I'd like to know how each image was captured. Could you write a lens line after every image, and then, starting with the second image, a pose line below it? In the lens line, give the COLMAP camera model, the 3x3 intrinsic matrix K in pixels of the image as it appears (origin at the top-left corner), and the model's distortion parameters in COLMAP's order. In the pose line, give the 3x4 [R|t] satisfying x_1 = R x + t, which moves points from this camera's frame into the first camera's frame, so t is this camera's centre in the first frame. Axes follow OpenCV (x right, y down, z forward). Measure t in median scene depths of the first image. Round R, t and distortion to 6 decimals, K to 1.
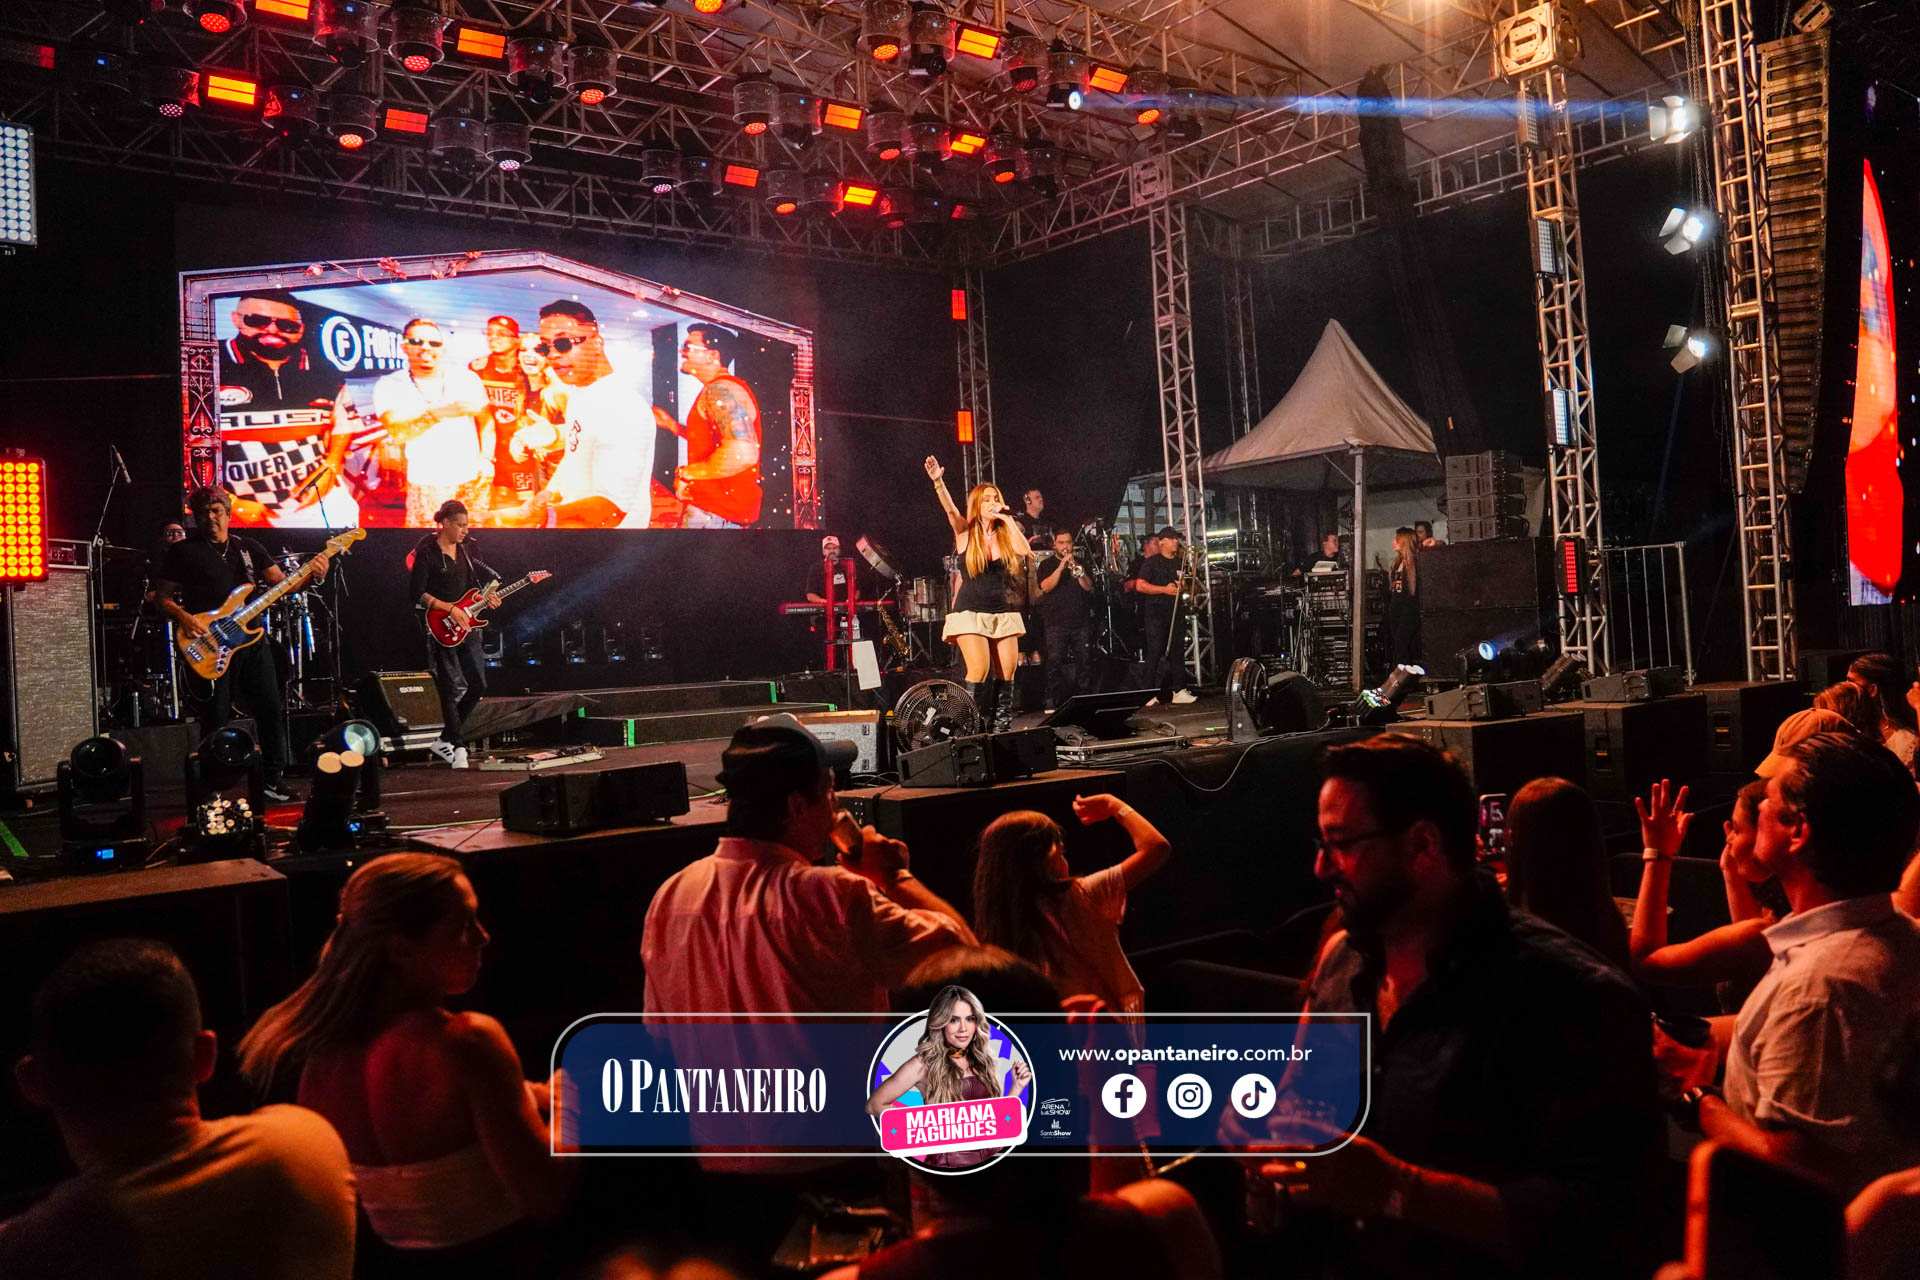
lens RADIAL K [[1452.1, 0, 963.4], [0, 1452.1, 615.5], [0, 0, 1]] dist [-0.136428, 0.123802]
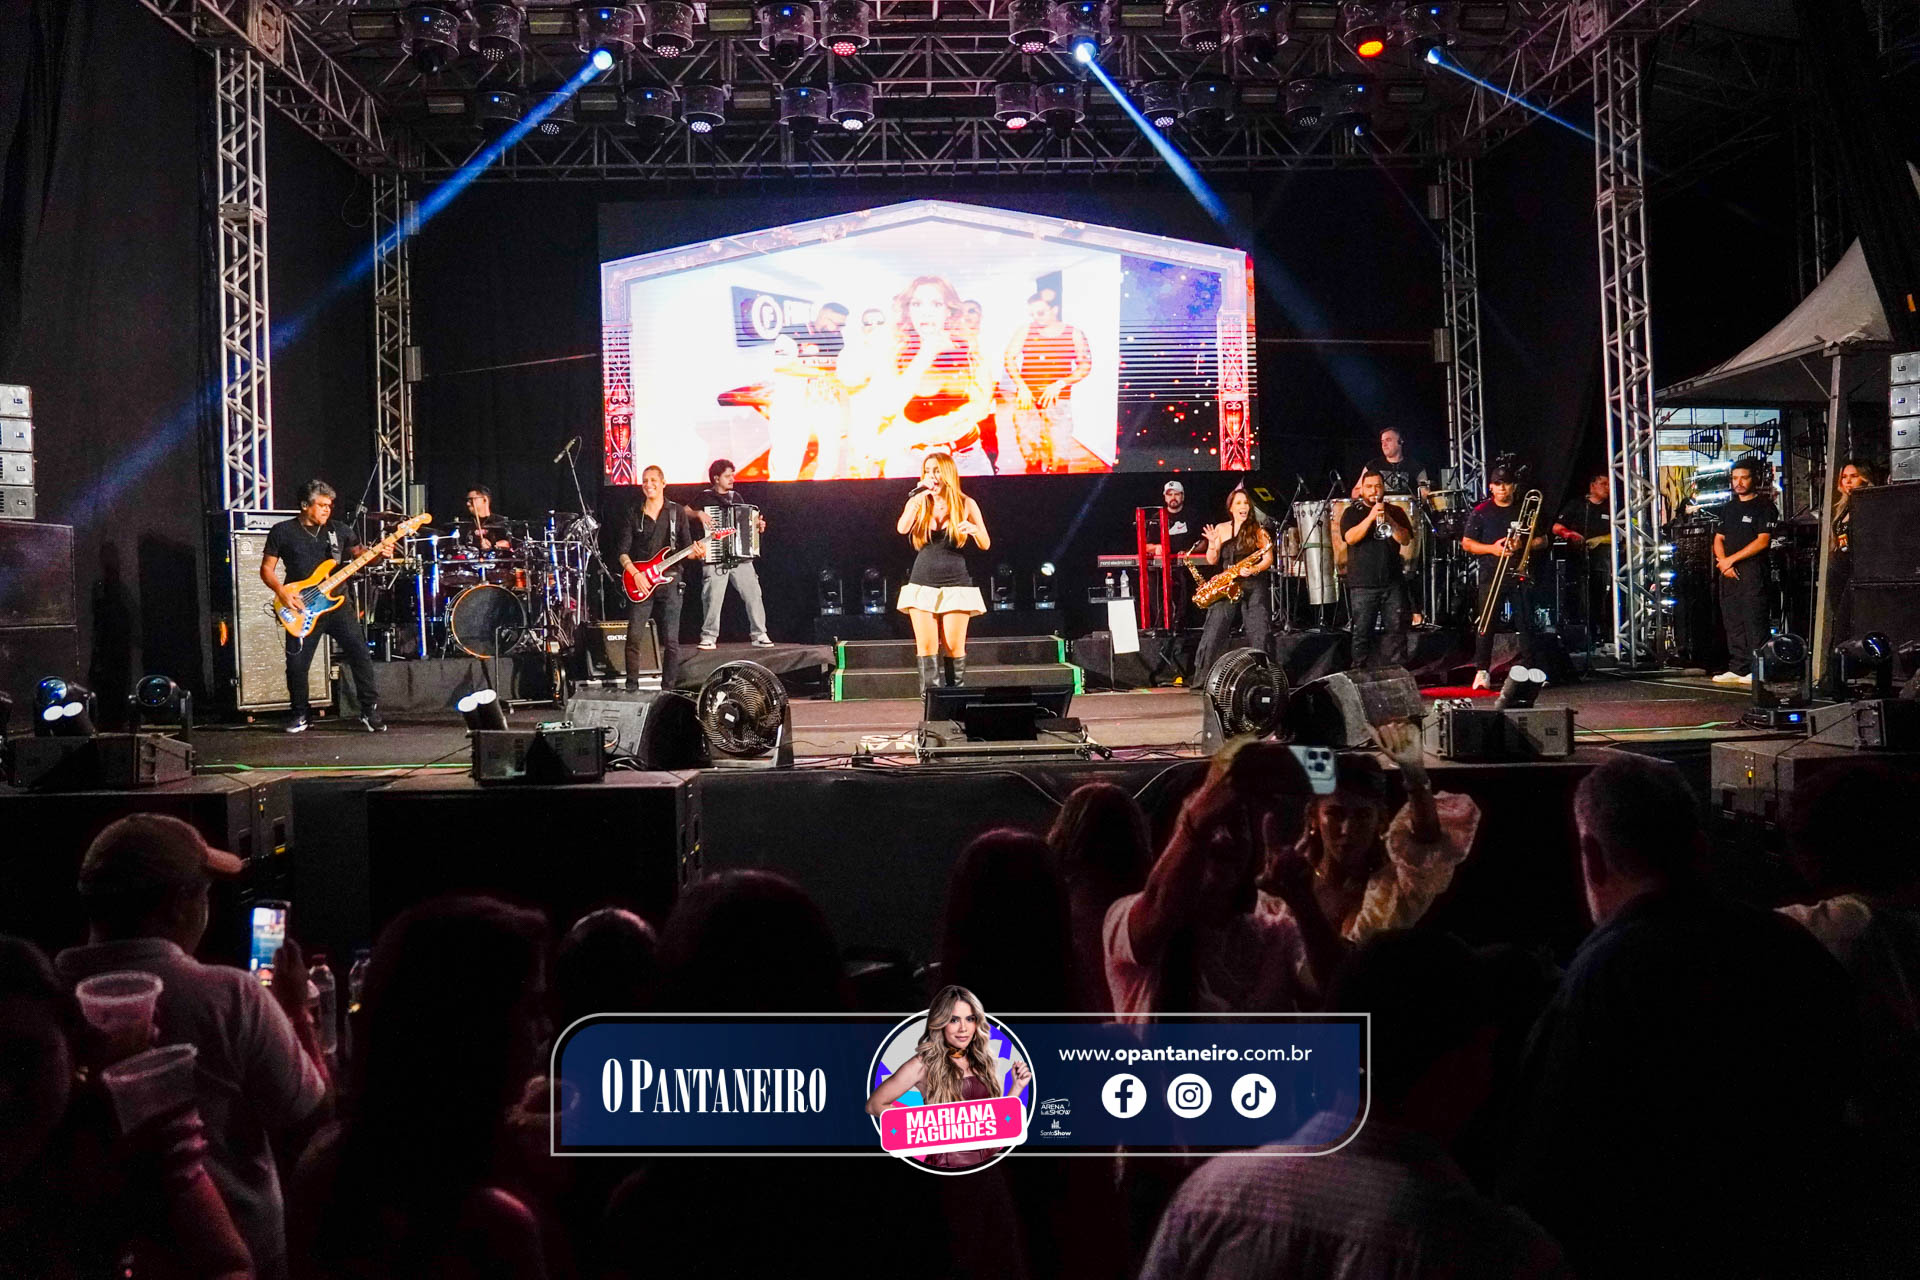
lens RADIAL K [[1452.1, 0, 963.4], [0, 1452.1, 615.5], [0, 0, 1]] dist [-0.136428, 0.123802]
pose [[0.814623, 0.035923, -0.578877, 0.340403], [-0.006096, 0.998555, 0.053388, -0.018828], [0.579959, -0.039962, 0.813665, 0.185811]]
